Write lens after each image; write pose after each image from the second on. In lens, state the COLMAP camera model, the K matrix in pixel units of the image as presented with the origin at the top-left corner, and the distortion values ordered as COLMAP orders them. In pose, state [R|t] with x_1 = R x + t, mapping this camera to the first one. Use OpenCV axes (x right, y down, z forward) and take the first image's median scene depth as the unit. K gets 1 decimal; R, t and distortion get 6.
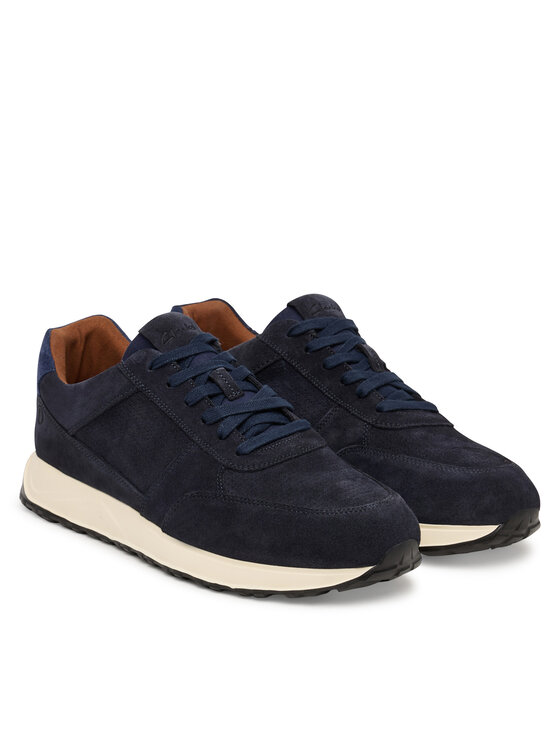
lens RADIAL K [[2193.2, 0, 280.0], [0, 2193.2, 373.0], [0, 0, 1]] dist [0.029751, 0.019452]
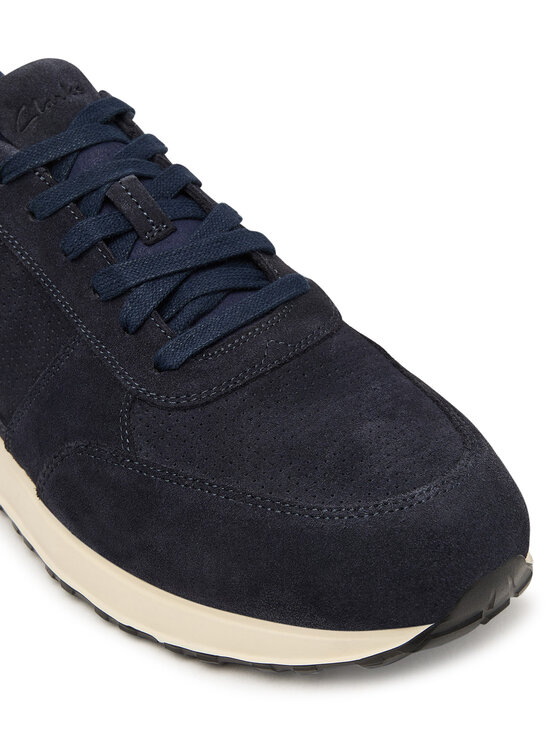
lens RADIAL K [[1517.5, 0, 280.0], [0, 1517.5, 373.0], [0, 0, 1]] dist [-0.030673, -0.150163]
pose [[0.992339, -0.036784, -0.117940, 0.048424], [0.070452, 0.952697, 0.295642, -0.061348], [0.101486, -0.301686, 0.947990, 0.667387]]
